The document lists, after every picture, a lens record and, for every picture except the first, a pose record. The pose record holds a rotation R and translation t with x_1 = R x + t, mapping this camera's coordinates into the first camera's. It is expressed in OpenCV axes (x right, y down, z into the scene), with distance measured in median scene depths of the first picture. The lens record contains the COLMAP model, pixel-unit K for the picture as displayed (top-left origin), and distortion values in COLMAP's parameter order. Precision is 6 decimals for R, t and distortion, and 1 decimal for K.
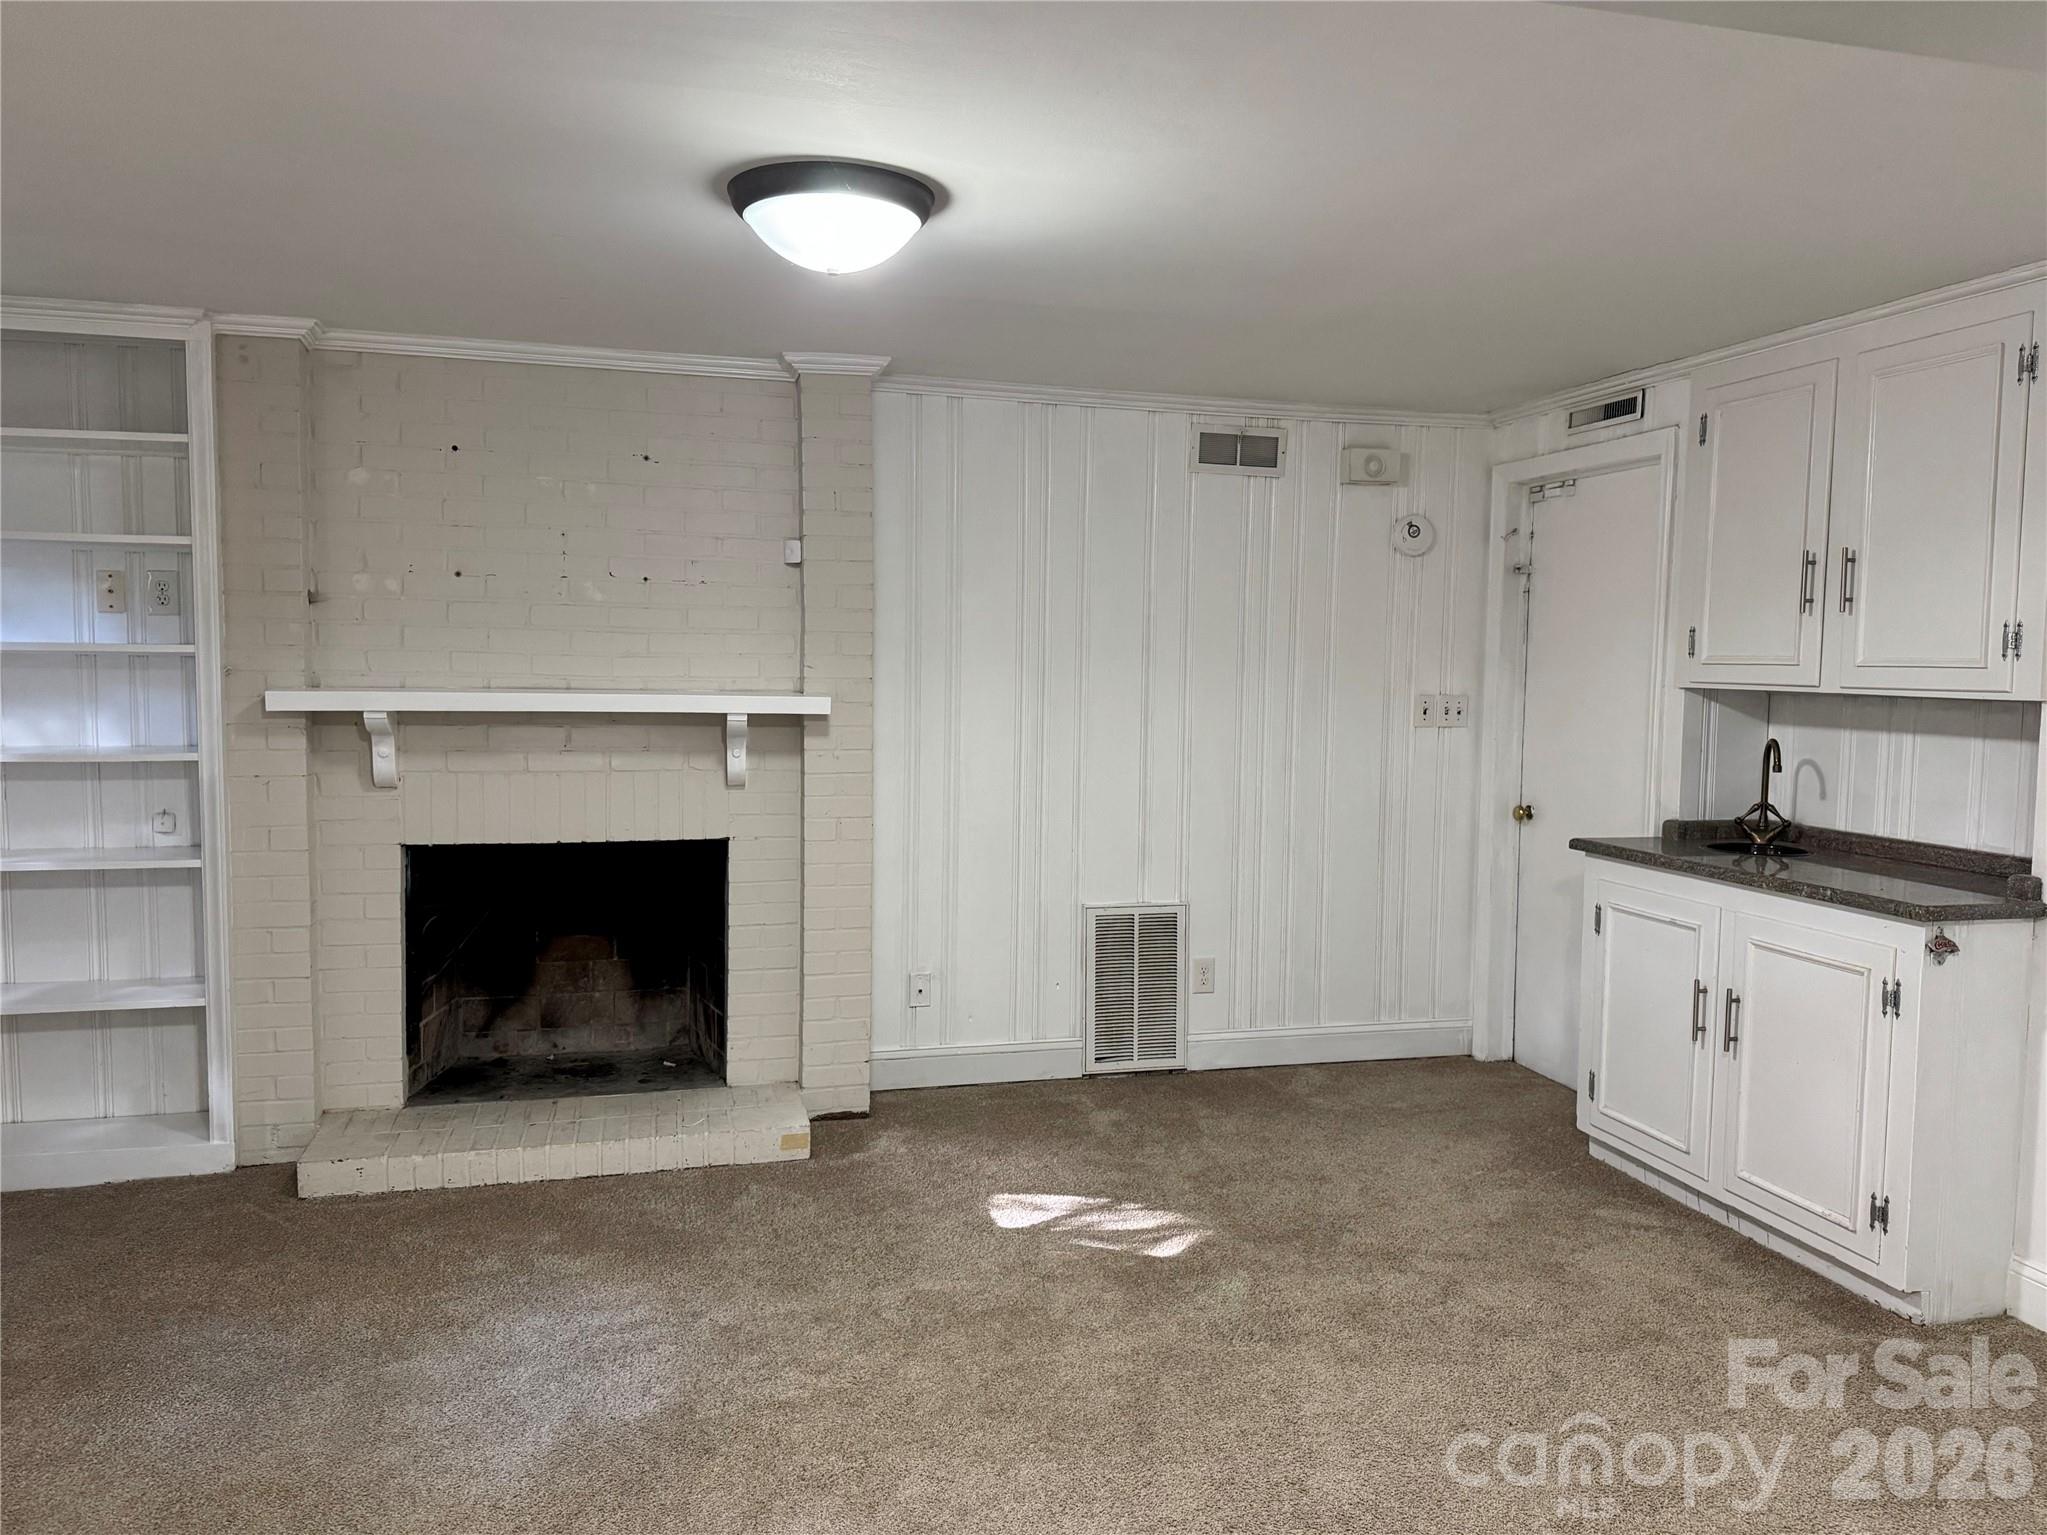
lens RADIAL K [[1513.0, 0, 1023.5], [0, 1513.0, 767.5], [0, 0, 1]] dist [0.144983, -0.260787]
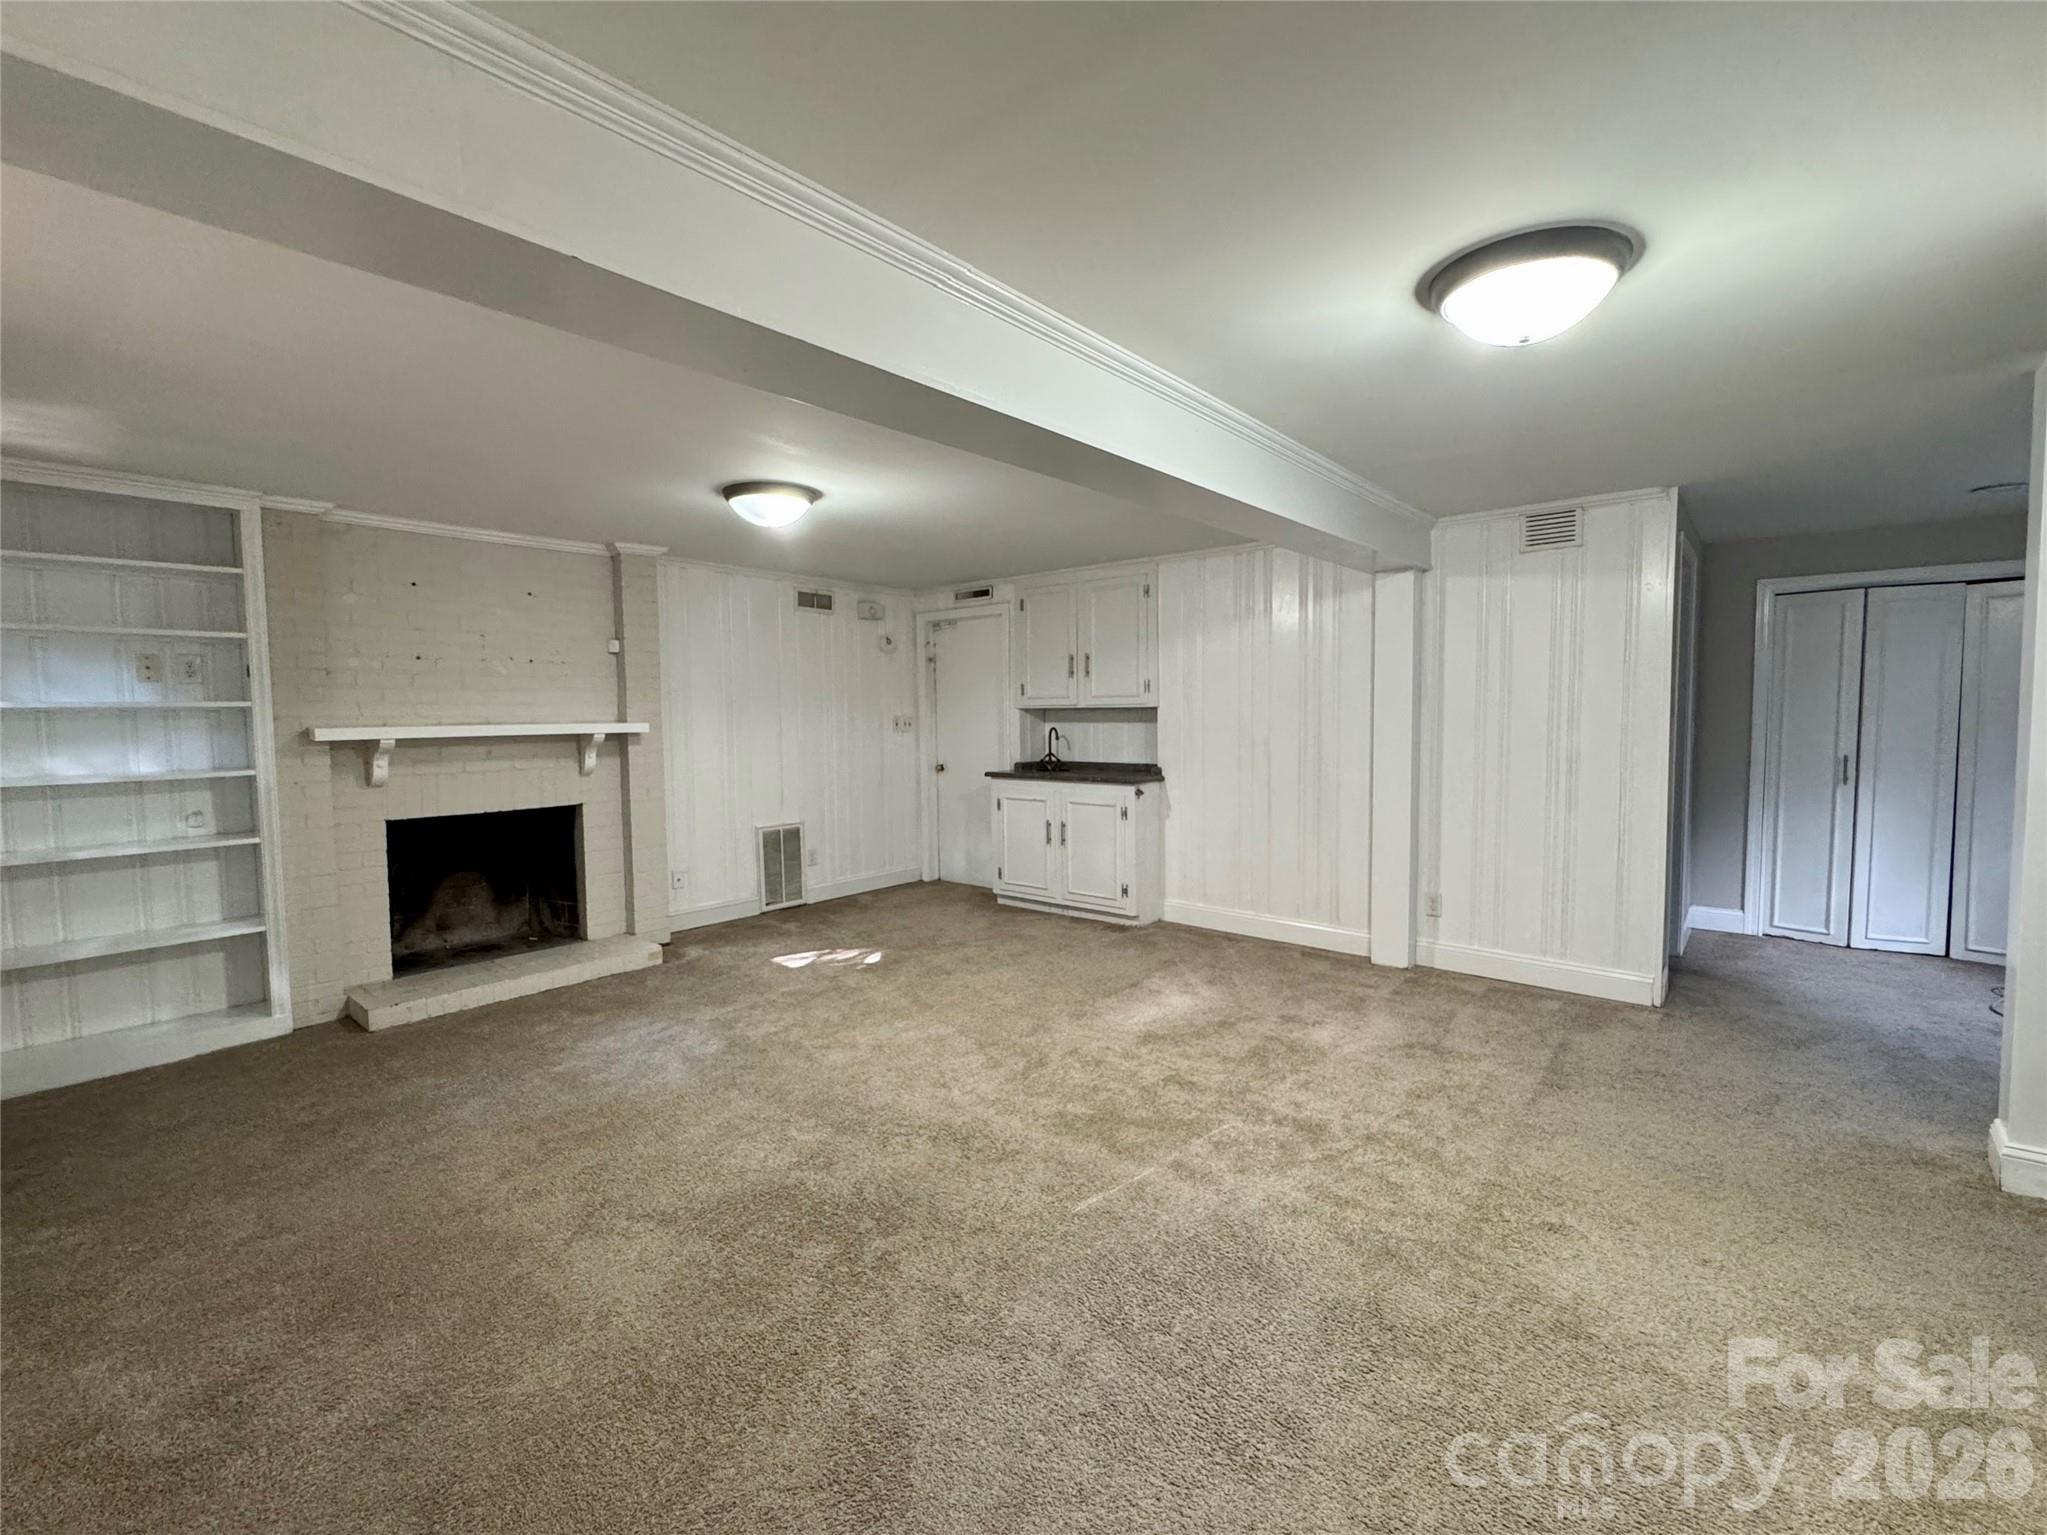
lens RADIAL K [[910.2, 0, 1027.0], [0, 910.2, 763.0], [0, 0, 1]] dist [-0.004466, -0.000004]
pose [[0.819344, -0.056409, 0.570520, -0.395806], [0.065366, 0.997850, 0.004786, 0.029019], [-0.569563, 0.033371, 0.821270, -0.201334]]
